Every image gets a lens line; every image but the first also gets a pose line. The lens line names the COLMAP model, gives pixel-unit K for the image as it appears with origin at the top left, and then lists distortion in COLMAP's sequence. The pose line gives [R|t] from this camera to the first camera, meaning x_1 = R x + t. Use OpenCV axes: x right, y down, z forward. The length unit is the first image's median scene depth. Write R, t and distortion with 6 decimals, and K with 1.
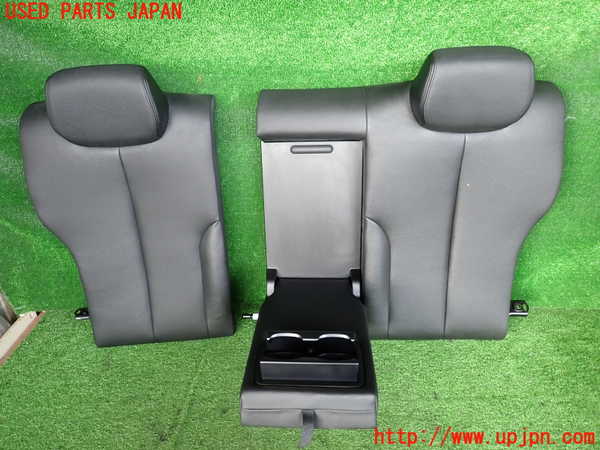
lens RADIAL K [[451.2, 0, 300.0], [0, 451.2, 225.0], [0, 0, 1]] dist [0.004461, -0.001788]
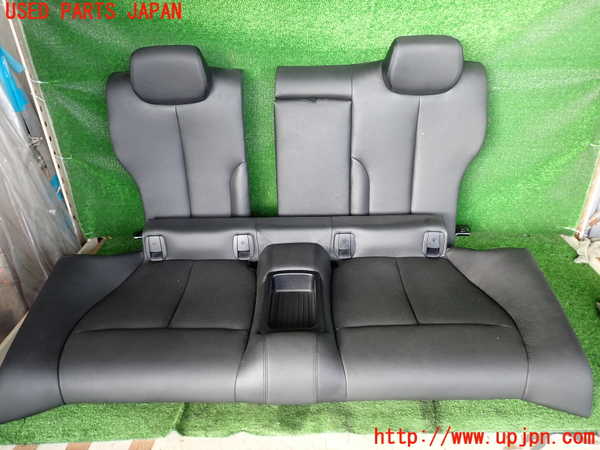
lens RADIAL K [[451.7, 0, 302.8], [0, 451.7, 222.8], [0, 0, 1]] dist [-0.003650, 0.000648]
pose [[0.999725, 0.008281, 0.021923, -0.035758], [-0.008117, 0.999938, -0.007586, 0.200836], [-0.021984, 0.007406, 0.999731, -0.406485]]
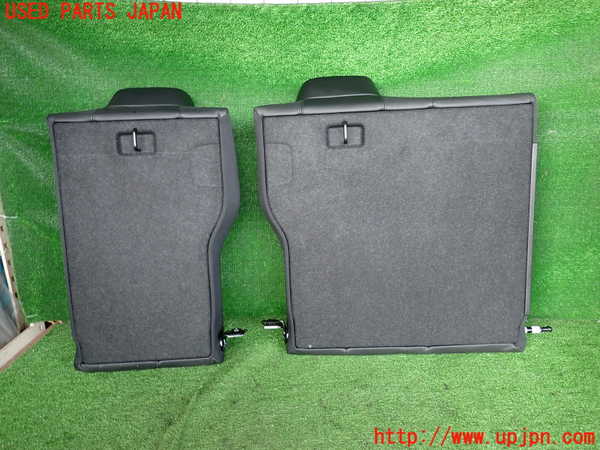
lens RADIAL K [[456.7, 0, 301.9], [0, 456.7, 211.2], [0, 0, 1]] dist [0.010486, 0.003303]
pose [[0.999873, 0.009903, 0.012498, -0.036893], [-0.006676, 0.971749, -0.235921, 0.247191], [-0.014482, 0.235808, 0.971692, -0.077413]]
